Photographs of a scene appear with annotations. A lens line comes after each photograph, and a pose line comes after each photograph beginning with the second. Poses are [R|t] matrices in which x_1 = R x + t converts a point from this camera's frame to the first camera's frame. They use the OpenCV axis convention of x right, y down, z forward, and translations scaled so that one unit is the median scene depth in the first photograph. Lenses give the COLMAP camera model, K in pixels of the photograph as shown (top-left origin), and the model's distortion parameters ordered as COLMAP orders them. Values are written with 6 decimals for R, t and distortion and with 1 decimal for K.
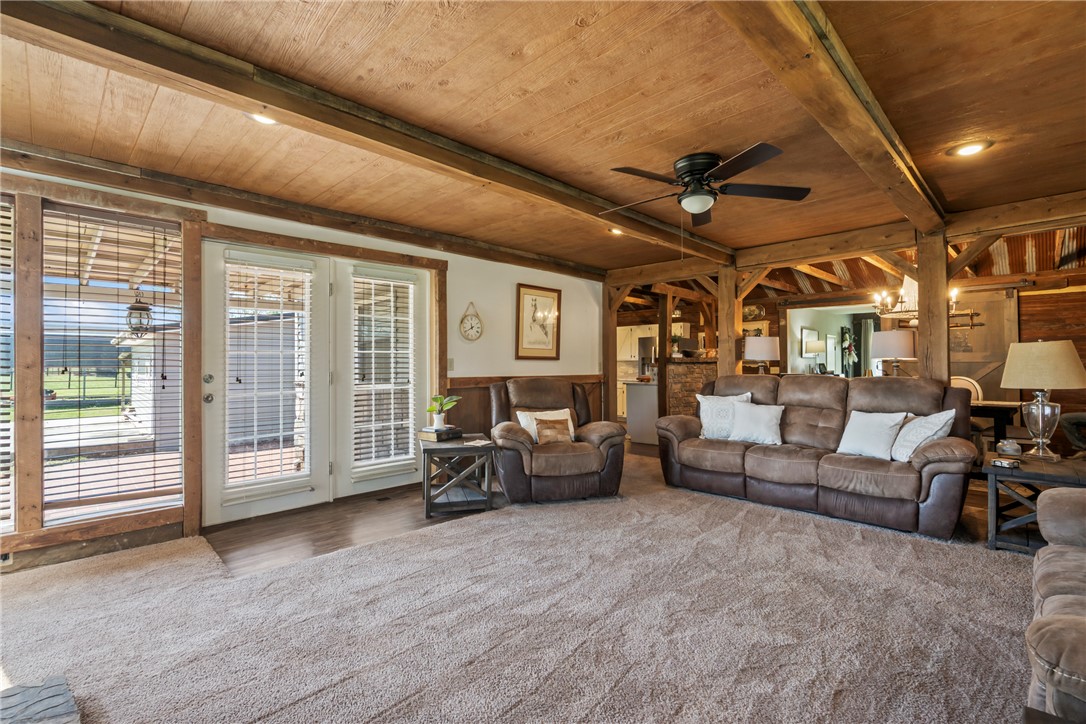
lens RADIAL K [[493.6, 0, 539.1], [0, 493.6, 362.5], [0, 0, 1]] dist [-0.001313, -0.000316]
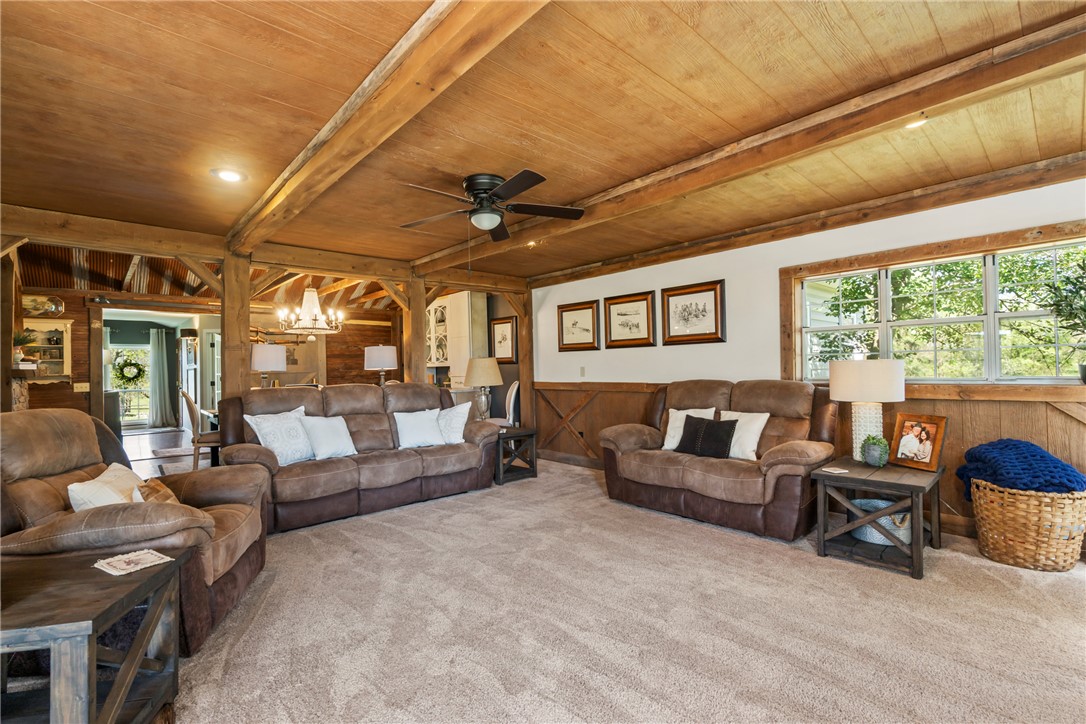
lens RADIAL K [[493.6, 0, 537.0], [0, 493.6, 363.8], [0, 0, 1]] dist [-0.001313, -0.000316]
pose [[0.038722, 0.013339, 0.999161, -0.574215], [0.015648, 0.999780, -0.013953, 0.003012], [-0.999127, 0.016175, 0.038505, 0.663298]]
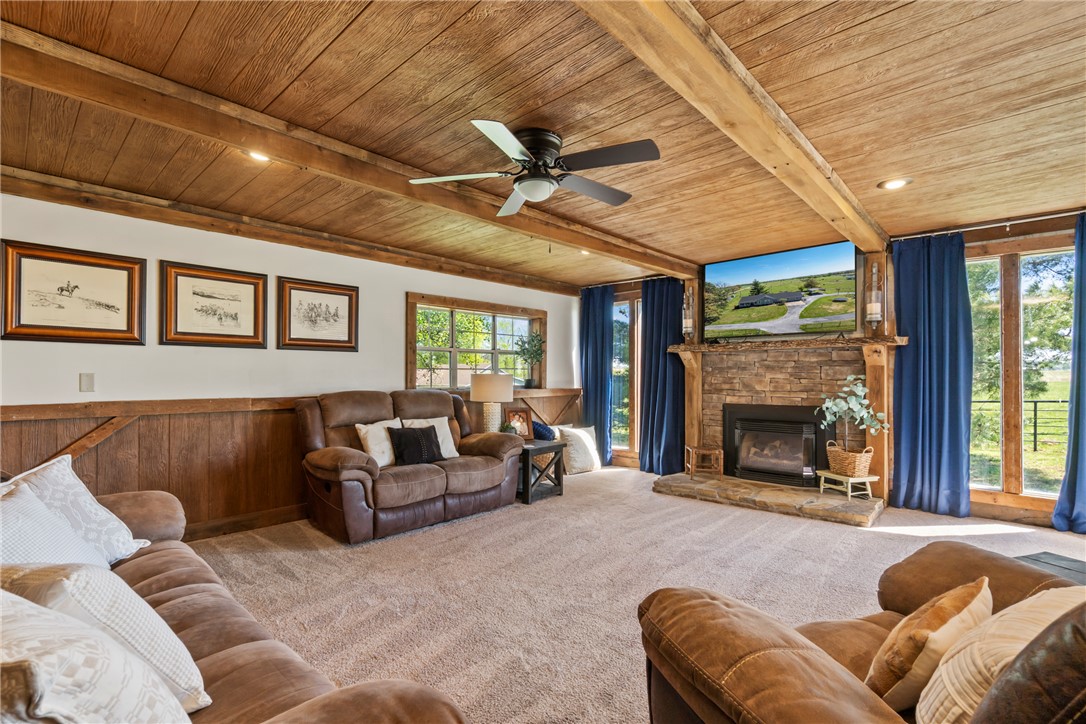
lens RADIAL K [[493.6, 0, 542.3], [0, 493.6, 372.4], [0, 0, 1]] dist [-0.001313, -0.000316]
pose [[-0.999080, 0.004193, -0.042690, 0.253719], [0.004704, 0.999919, -0.011861, 0.004937], [0.042637, -0.012051, -0.999018, 1.427151]]
